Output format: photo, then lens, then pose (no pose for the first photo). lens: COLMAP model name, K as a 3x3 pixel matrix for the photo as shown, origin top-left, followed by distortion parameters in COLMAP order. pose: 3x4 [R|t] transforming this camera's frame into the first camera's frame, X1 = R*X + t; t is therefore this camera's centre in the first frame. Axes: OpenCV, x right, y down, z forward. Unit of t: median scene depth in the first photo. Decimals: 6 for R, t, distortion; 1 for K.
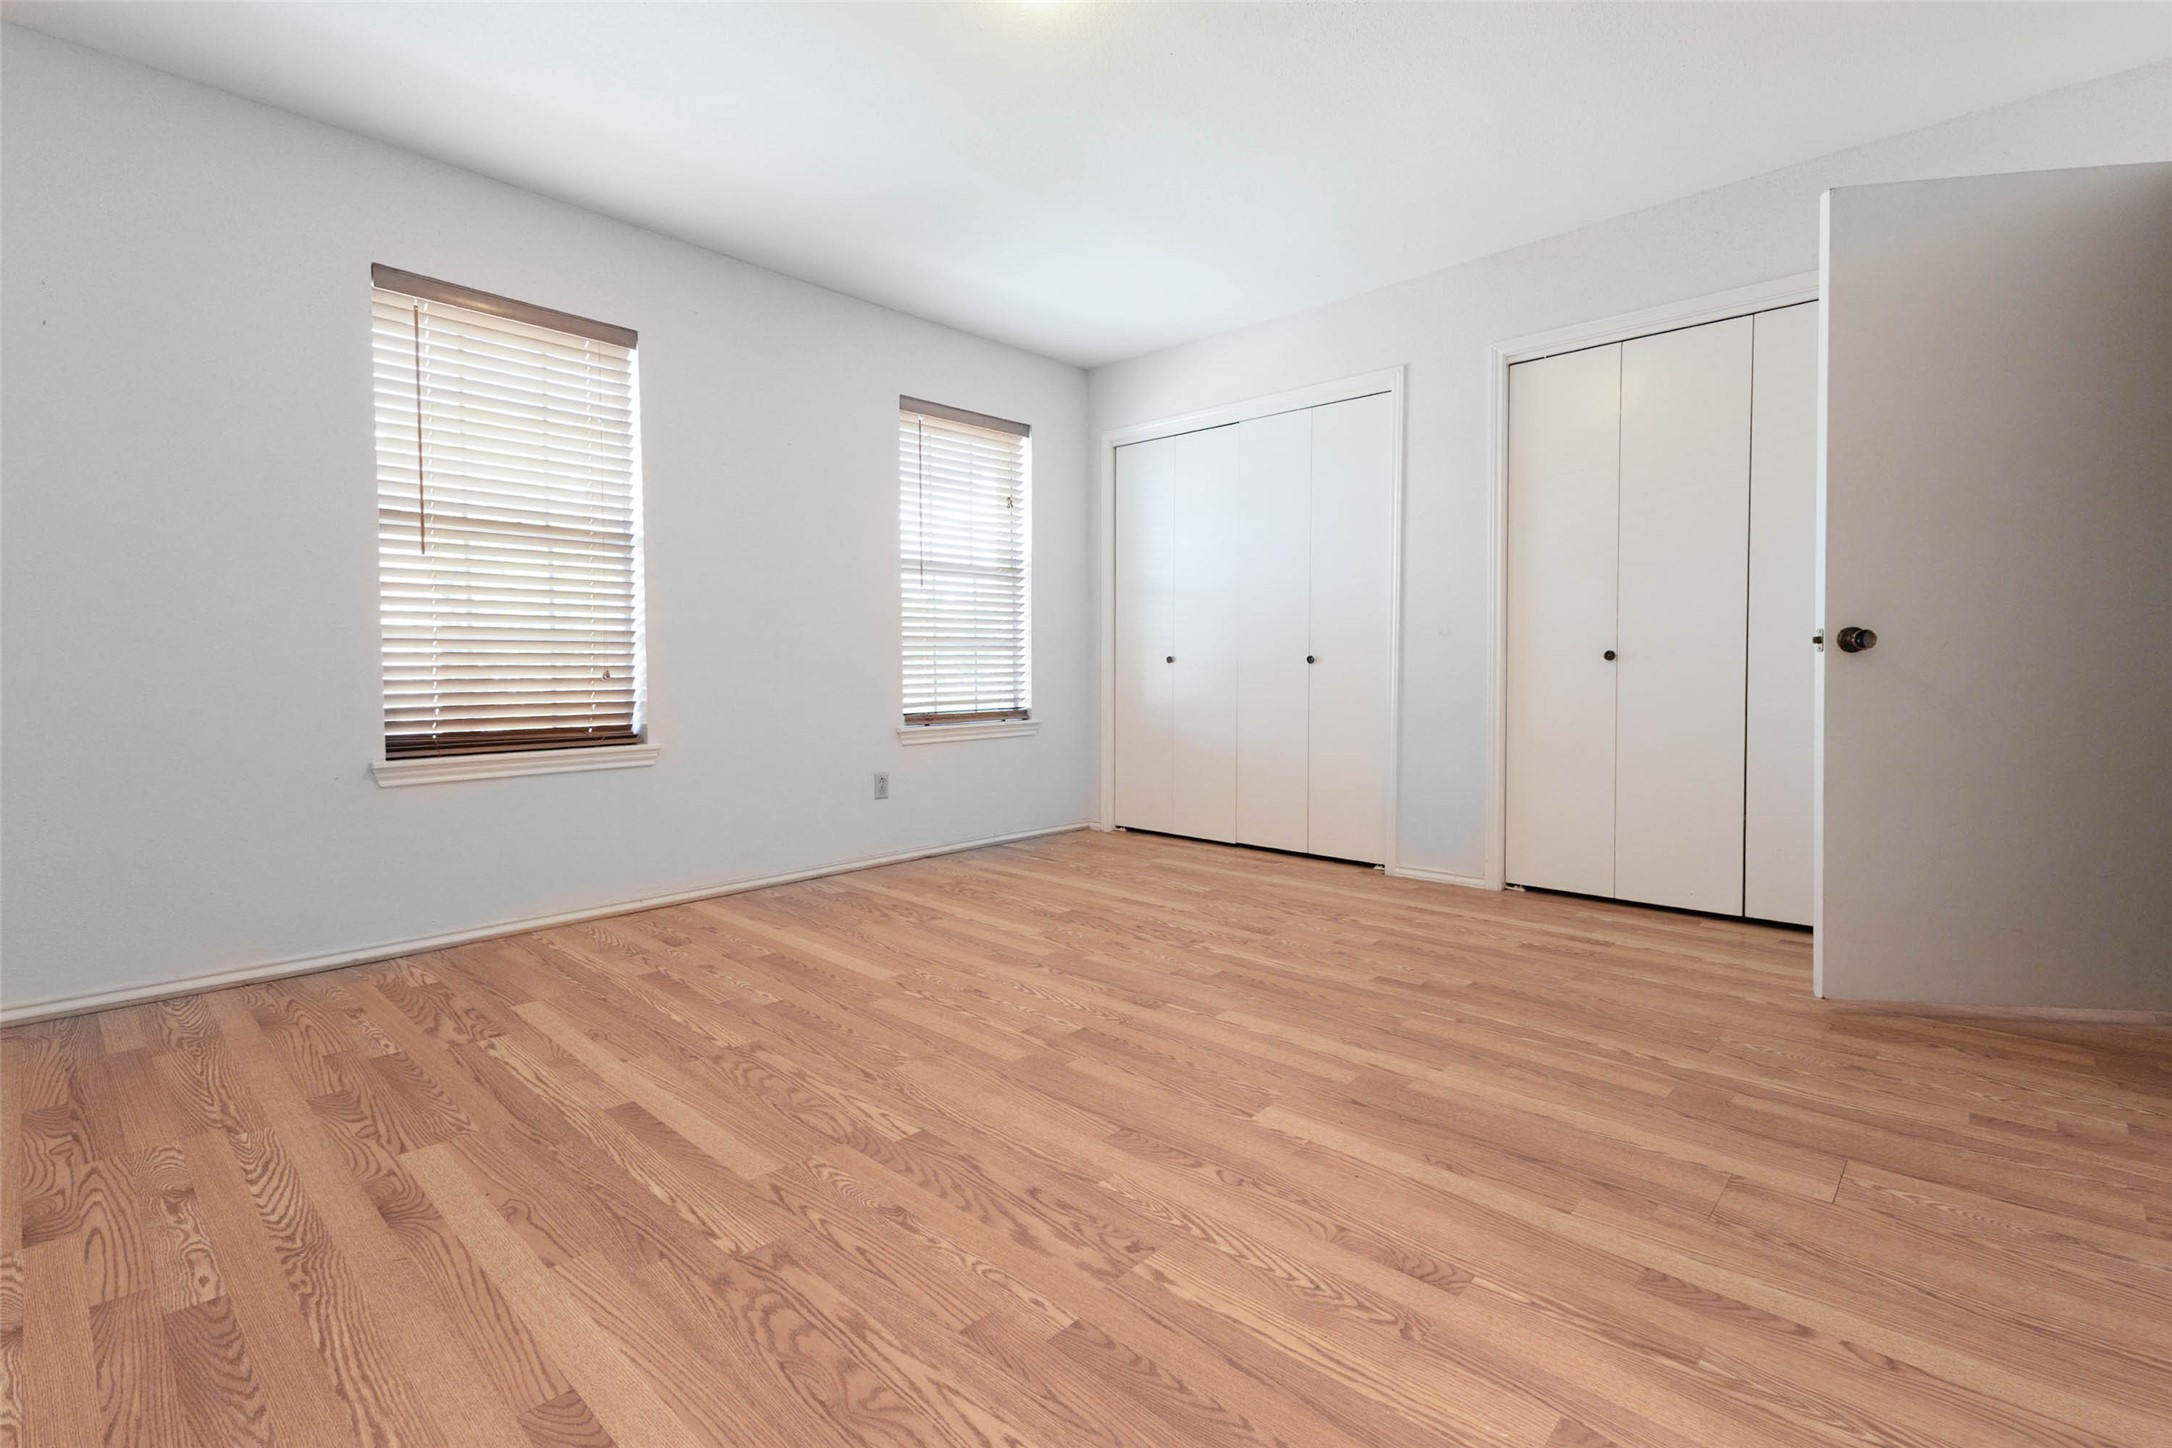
lens RADIAL K [[962.8, 0, 1089.0], [0, 962.8, 660.8], [0, 0, 1]] dist [0.009663, -0.000806]
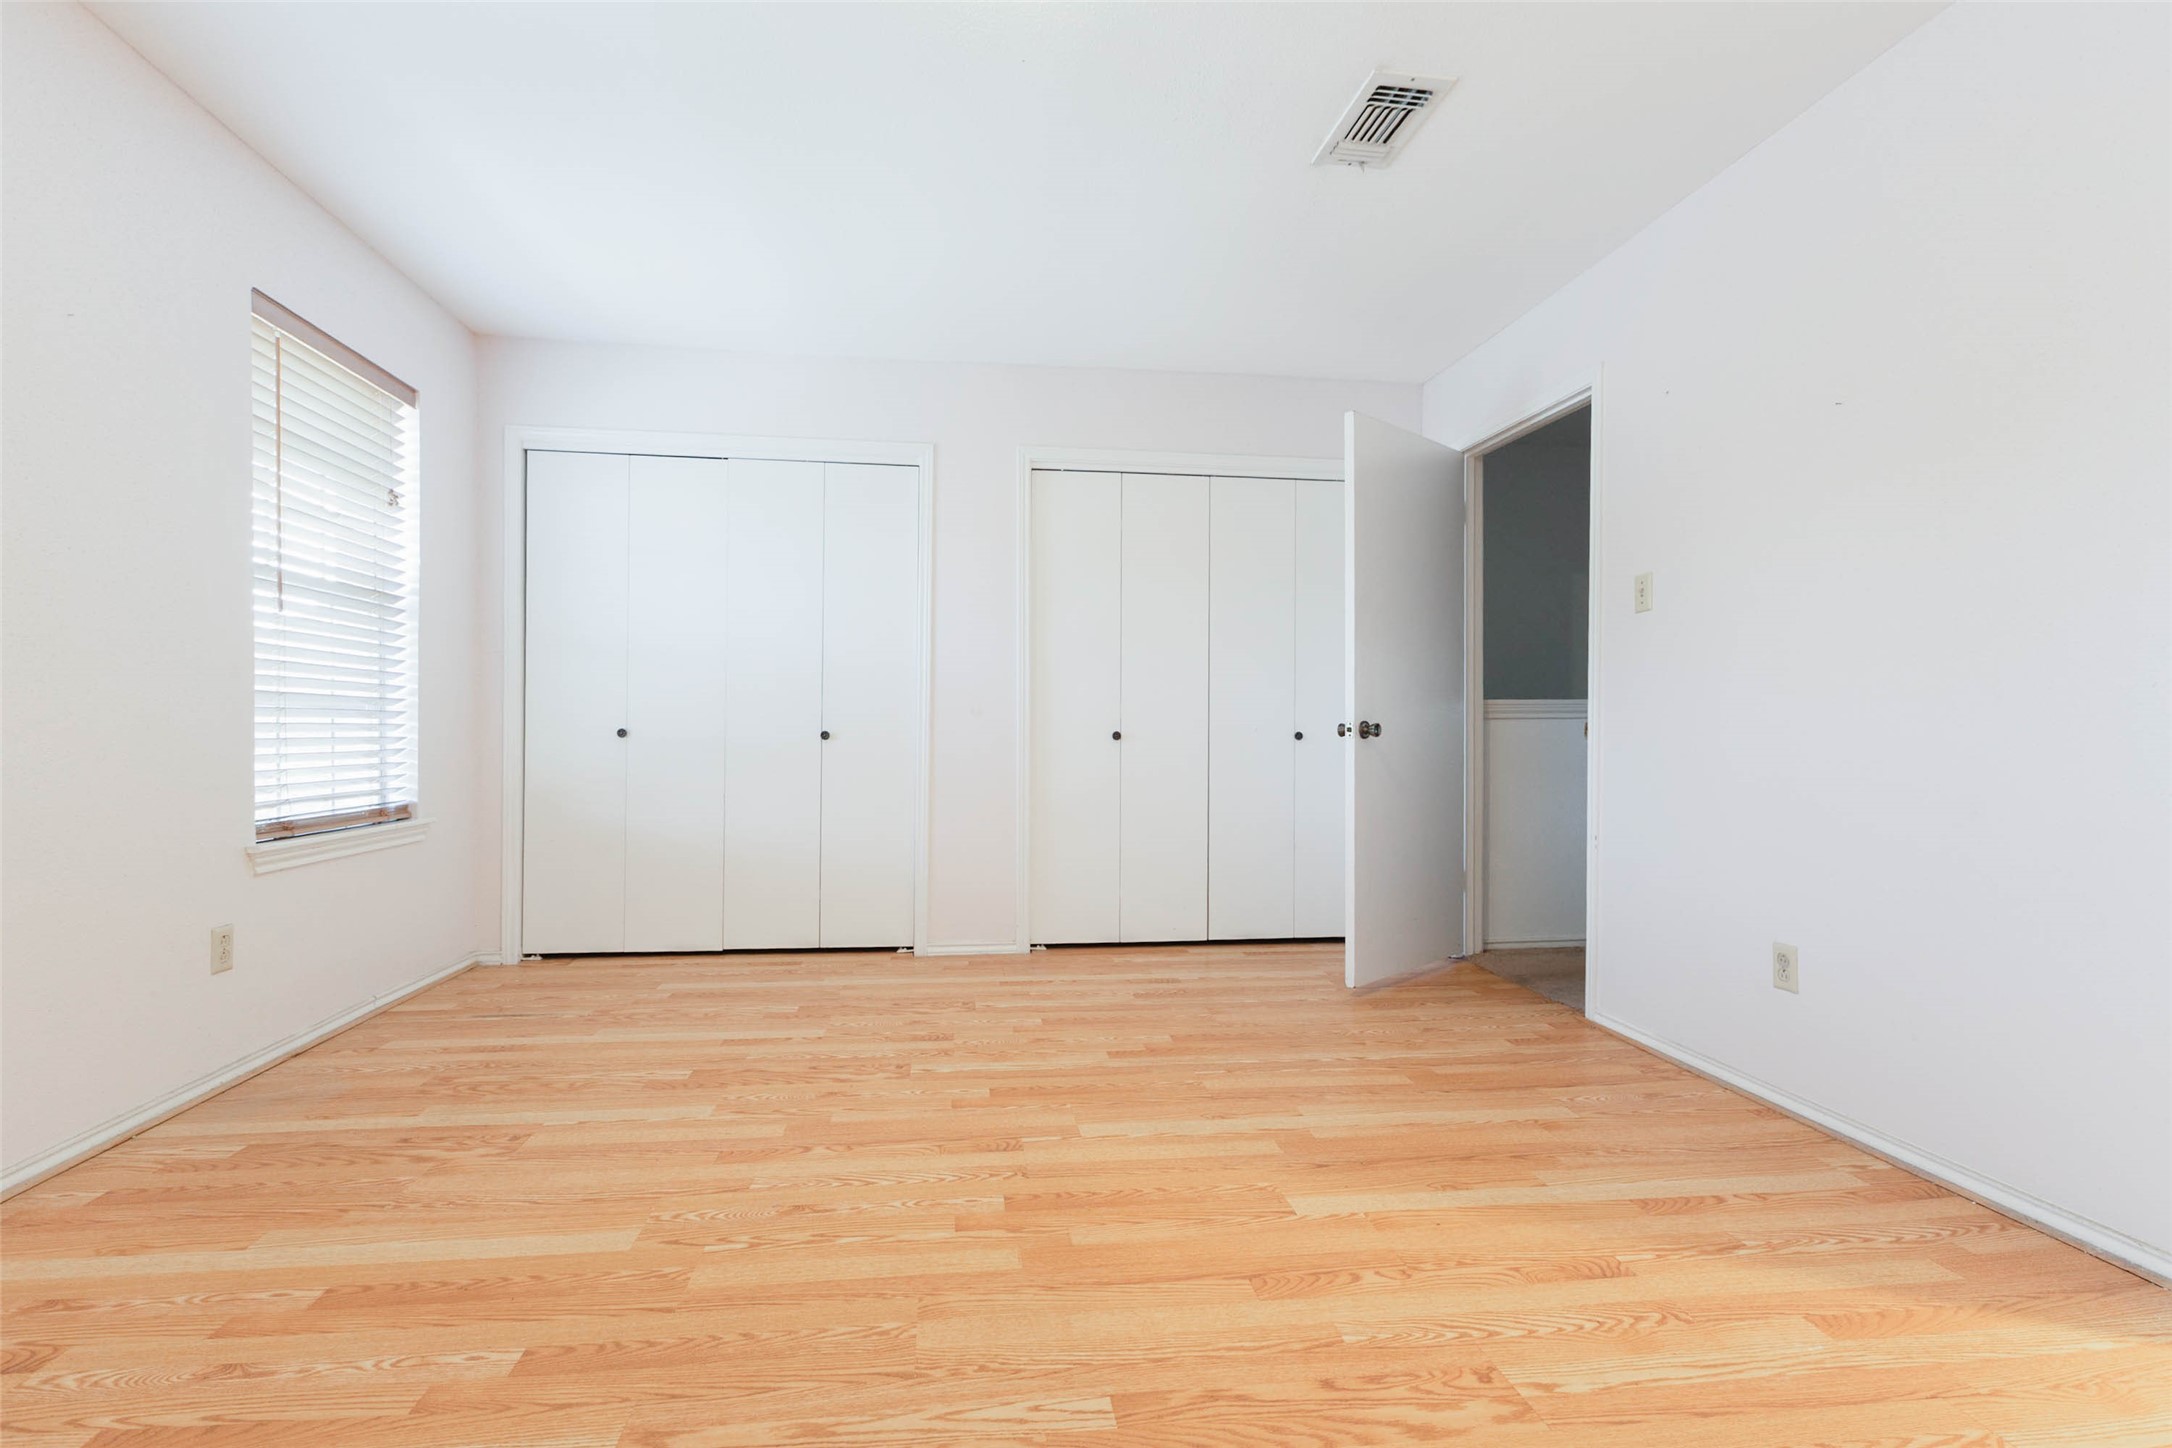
lens RADIAL K [[954.2, 0, 1086.0], [0, 954.2, 724.0], [0, 0, 1]] dist [0.010544, 0.000020]
pose [[0.656497, 0.016343, 0.754152, -0.543207], [-0.011764, 0.999866, -0.011426, -0.009408], [-0.754237, -0.001371, 0.656601, 0.396192]]
